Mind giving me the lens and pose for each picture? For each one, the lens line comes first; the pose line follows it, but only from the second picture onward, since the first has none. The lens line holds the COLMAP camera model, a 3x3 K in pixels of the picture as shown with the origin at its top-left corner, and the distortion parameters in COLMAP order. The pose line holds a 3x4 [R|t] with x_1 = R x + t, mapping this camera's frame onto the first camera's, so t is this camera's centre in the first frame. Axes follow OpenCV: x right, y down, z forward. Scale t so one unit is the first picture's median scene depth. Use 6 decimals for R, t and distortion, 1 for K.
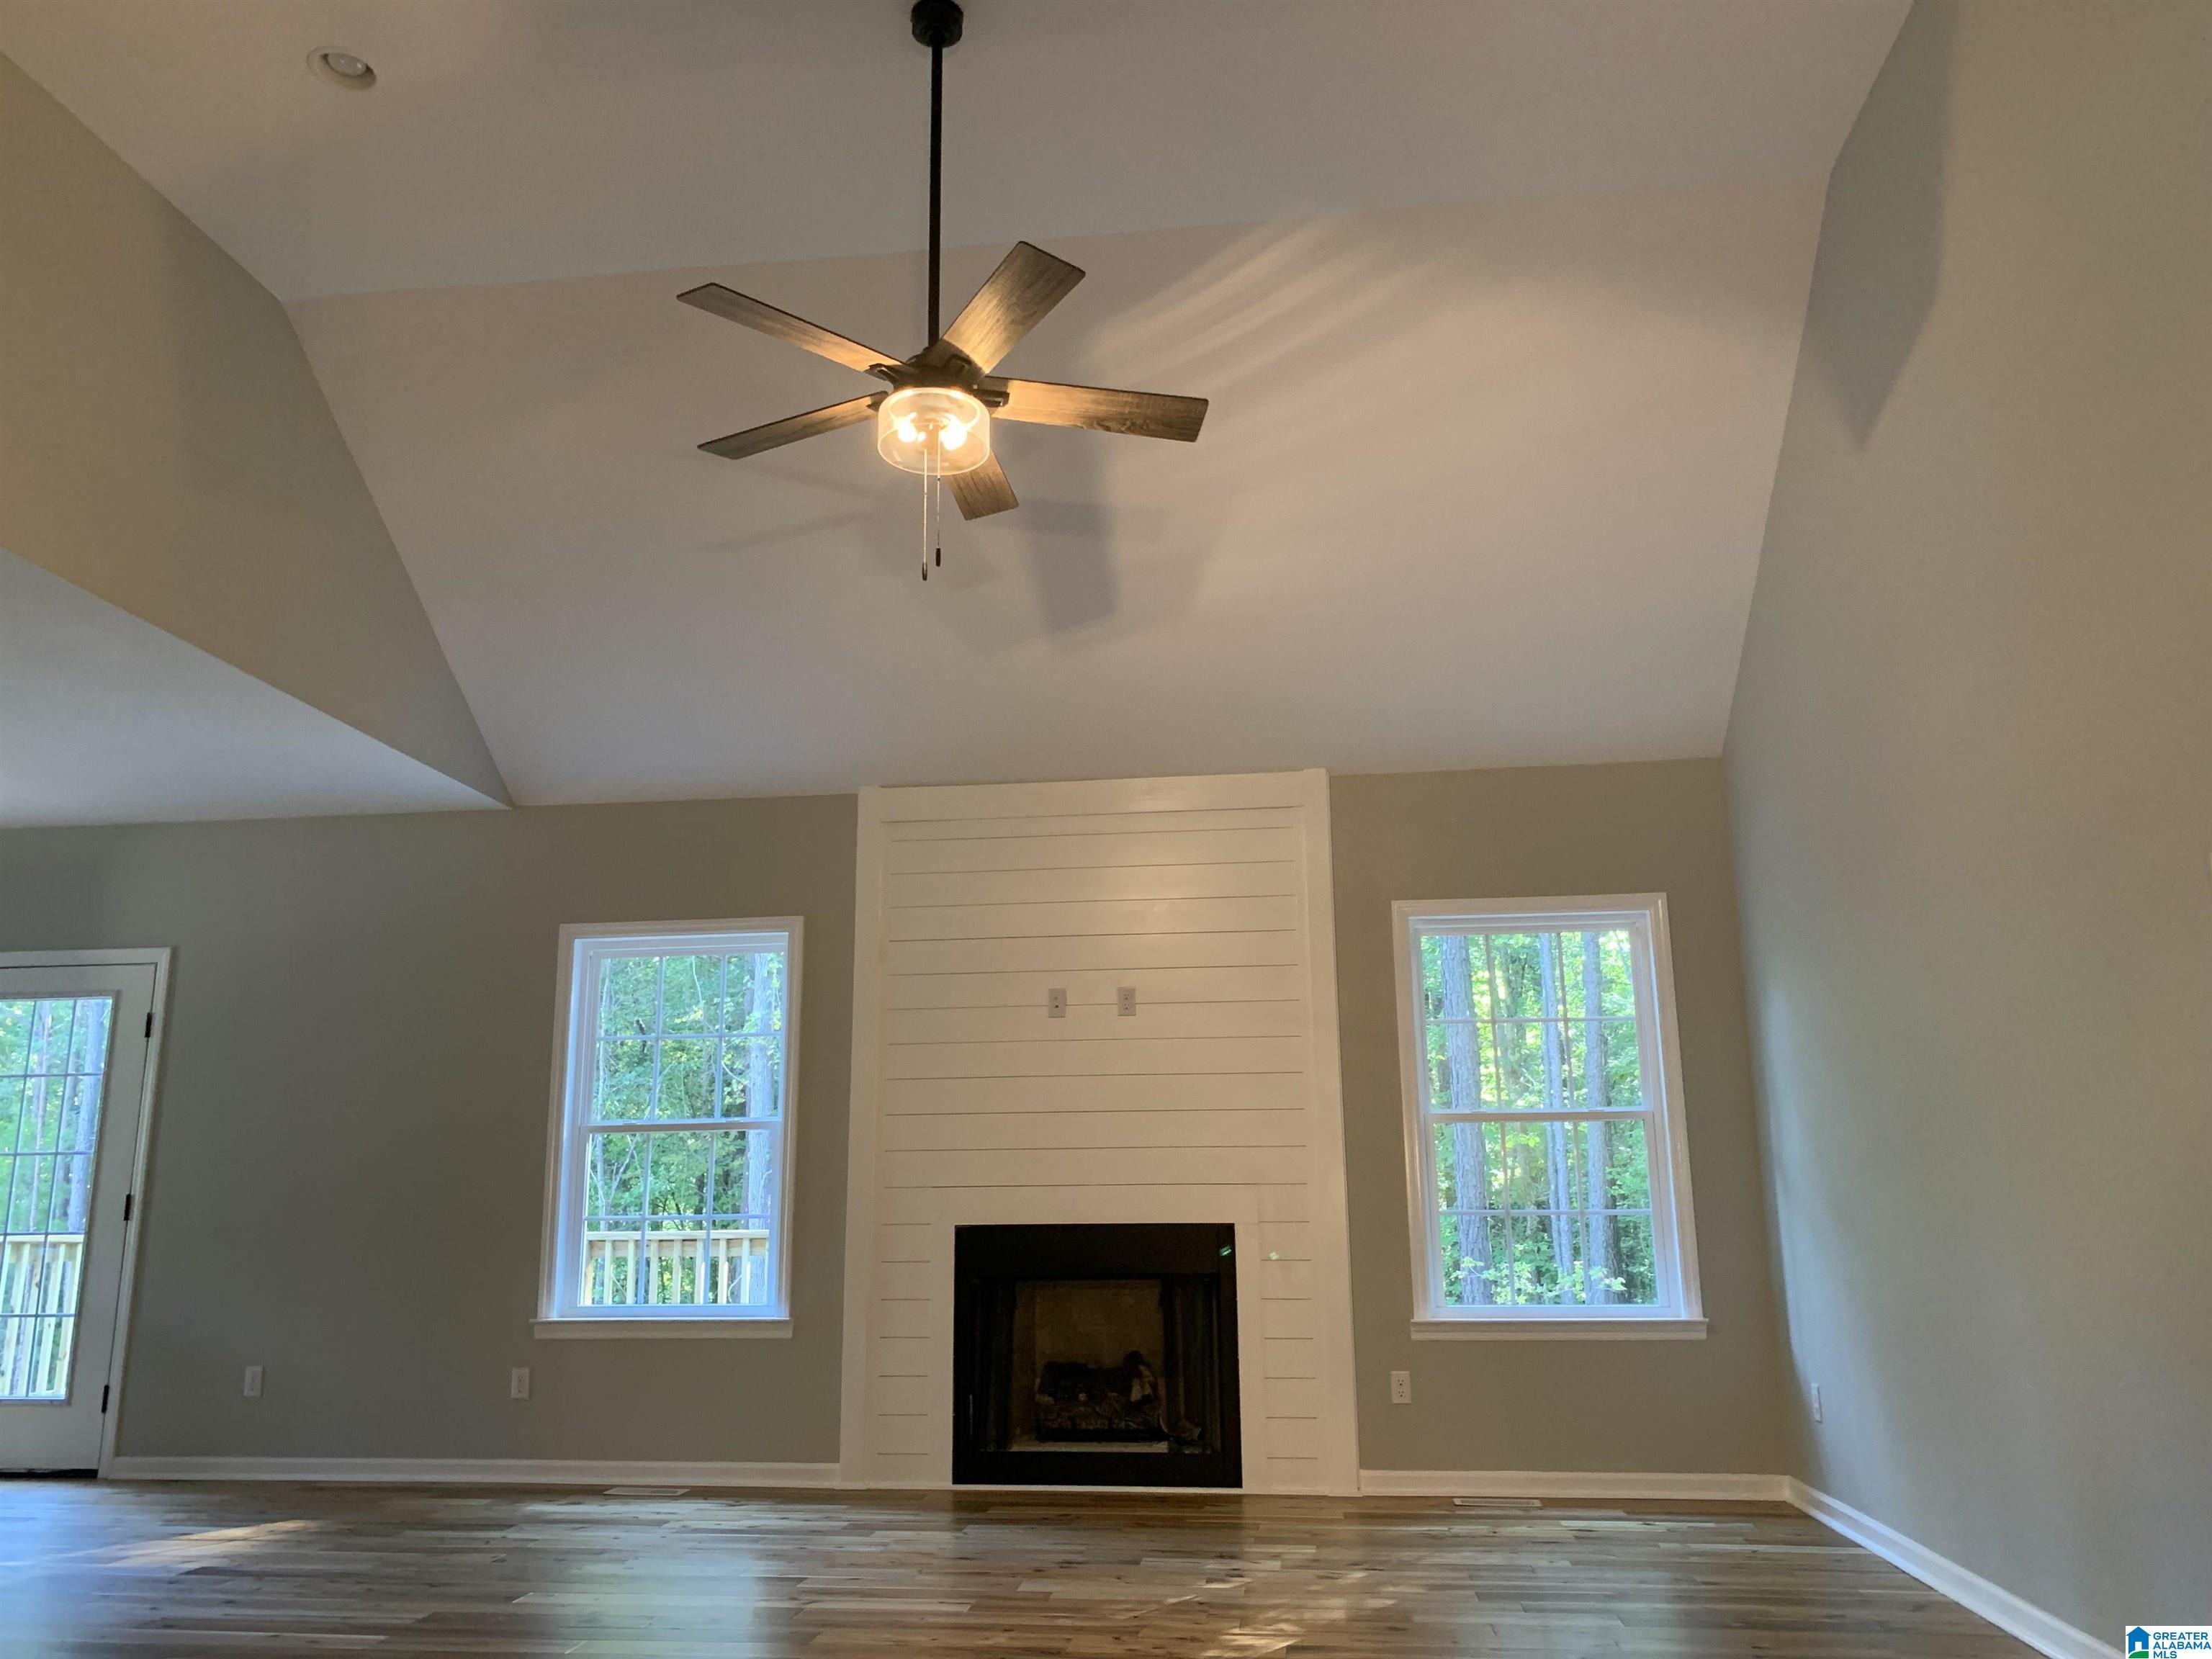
lens RADIAL K [[1679.5, 0, 1110.1], [0, 1679.5, 826.8], [0, 0, 1]] dist [0.373027, -0.000273]
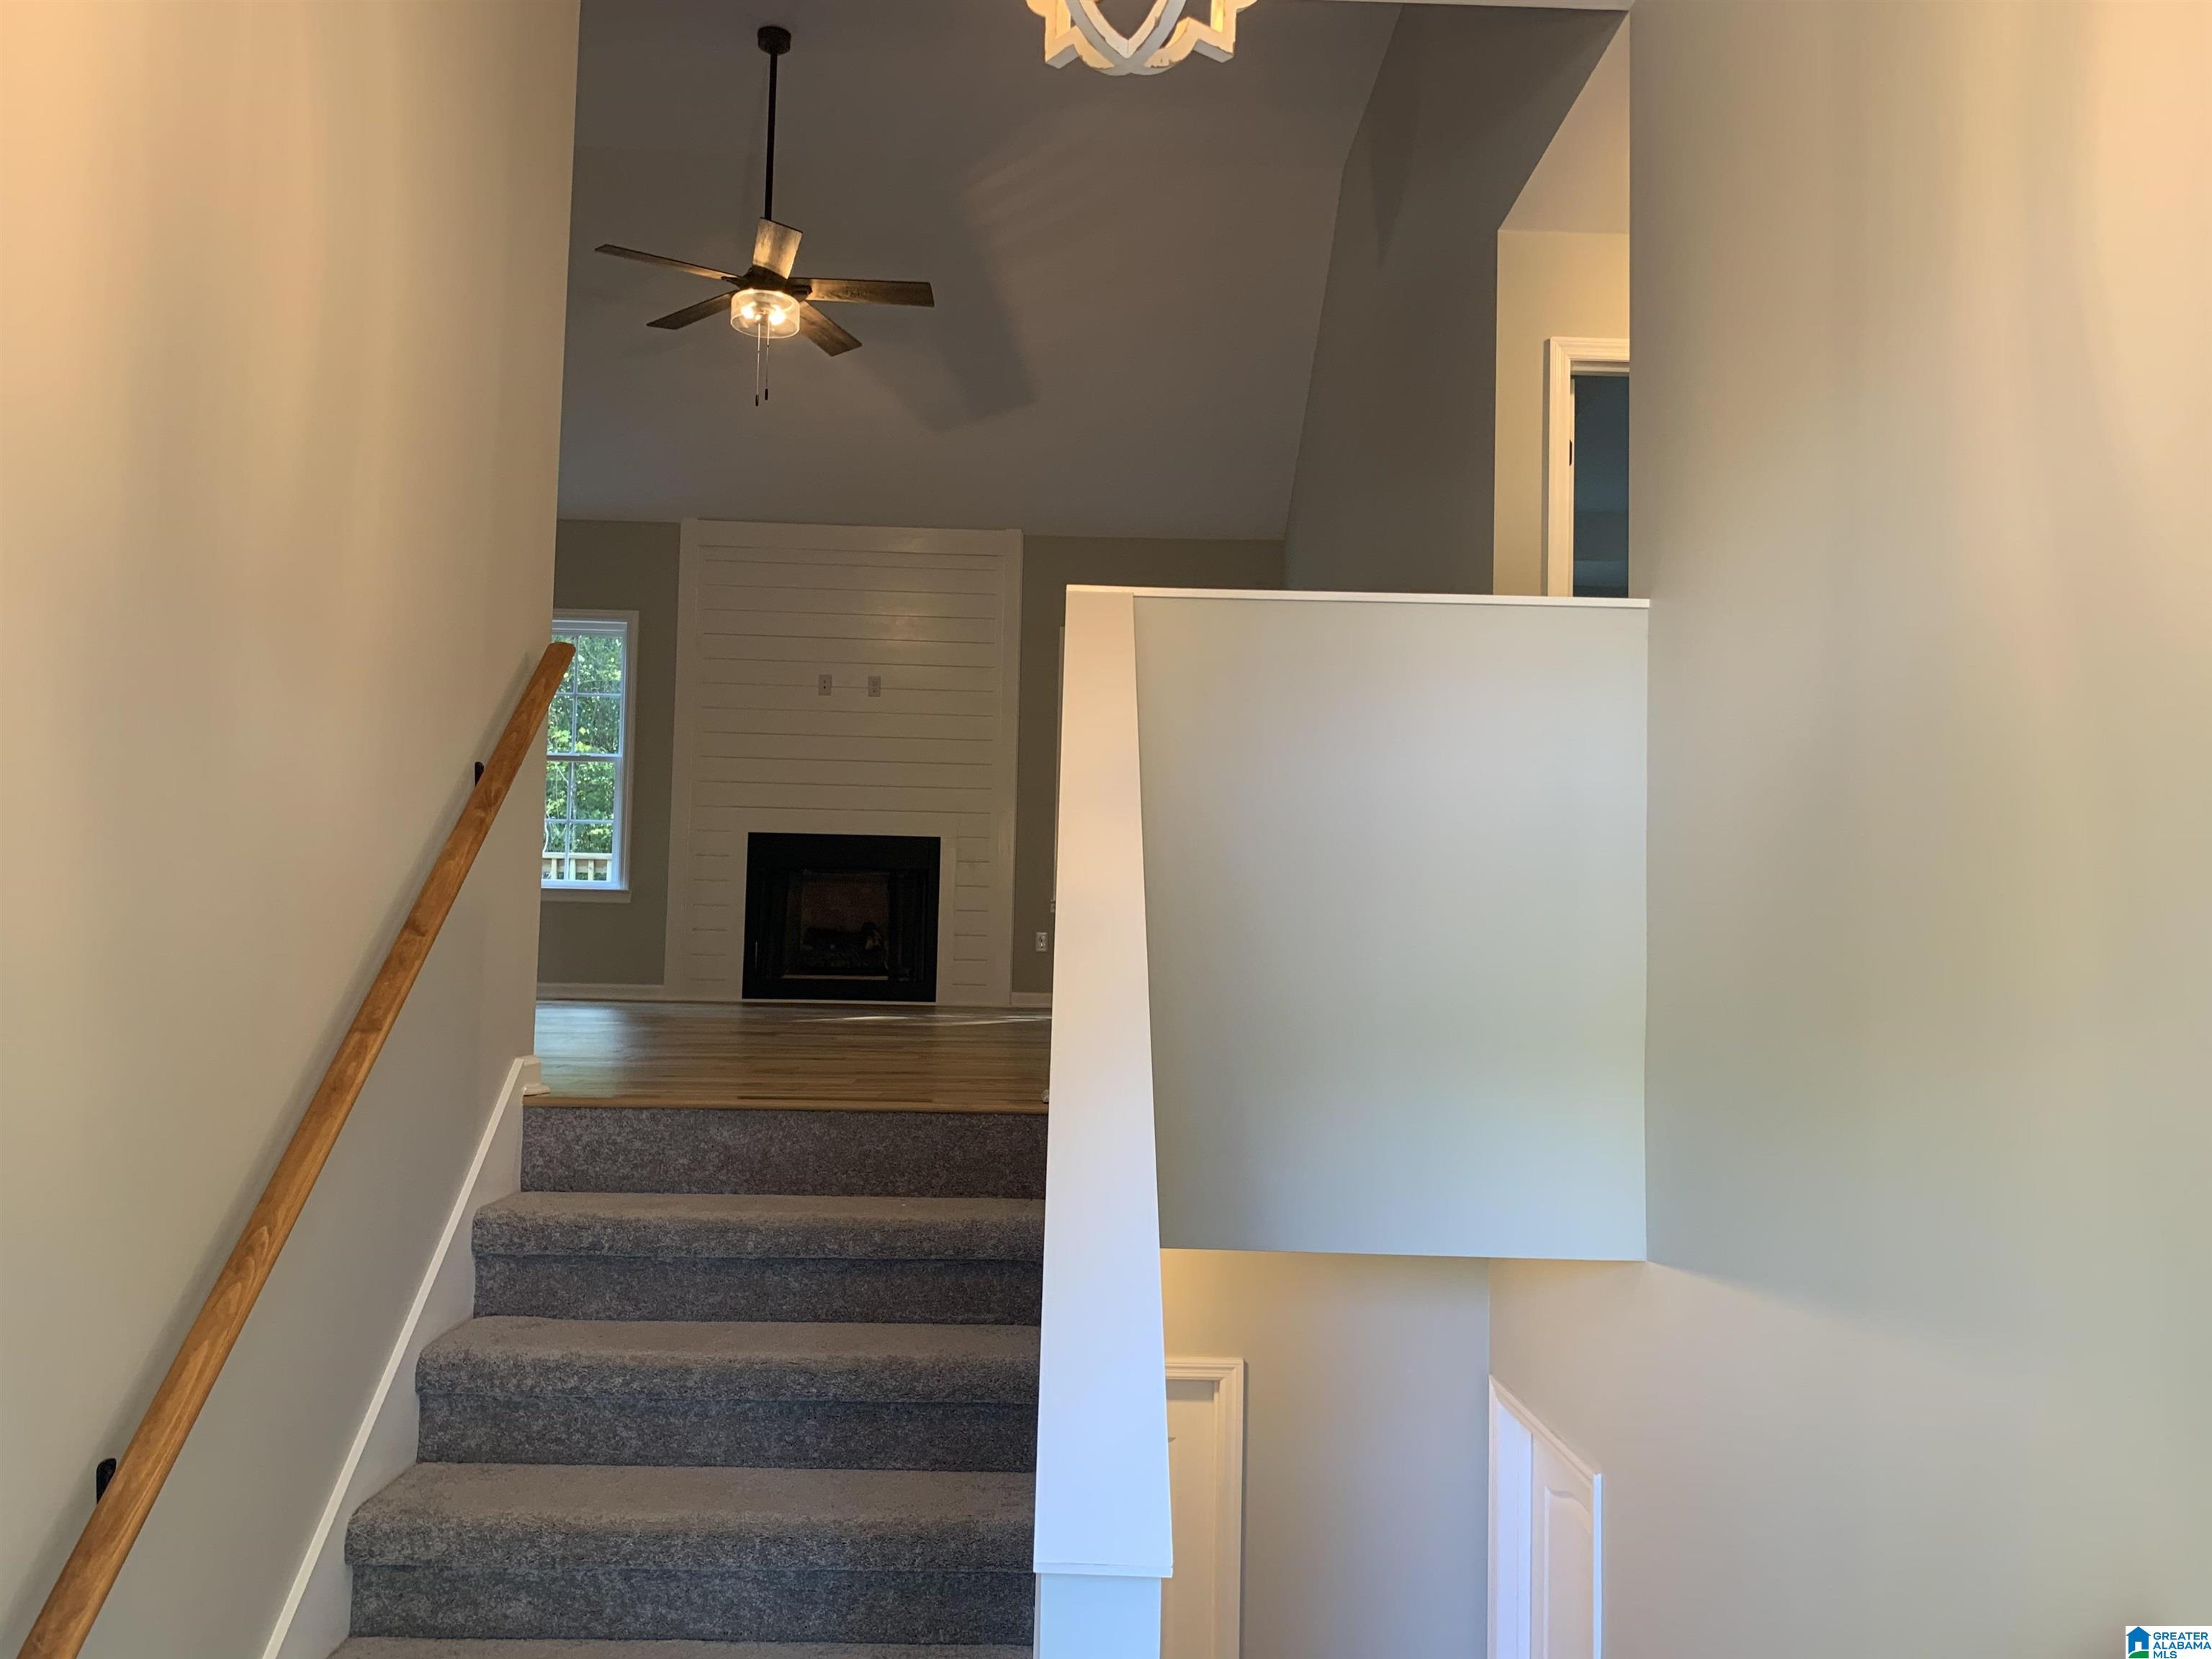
lens RADIAL K [[1706.9, 0, 1109.1], [0, 1706.9, 835.3], [0, 0, 1]] dist [0.056101, -0.071365]
pose [[0.989676, 0.046021, 0.135731, 0.015676], [-0.065922, 0.987089, 0.145981, 0.004581], [-0.127261, -0.153422, 0.979932, -0.450514]]
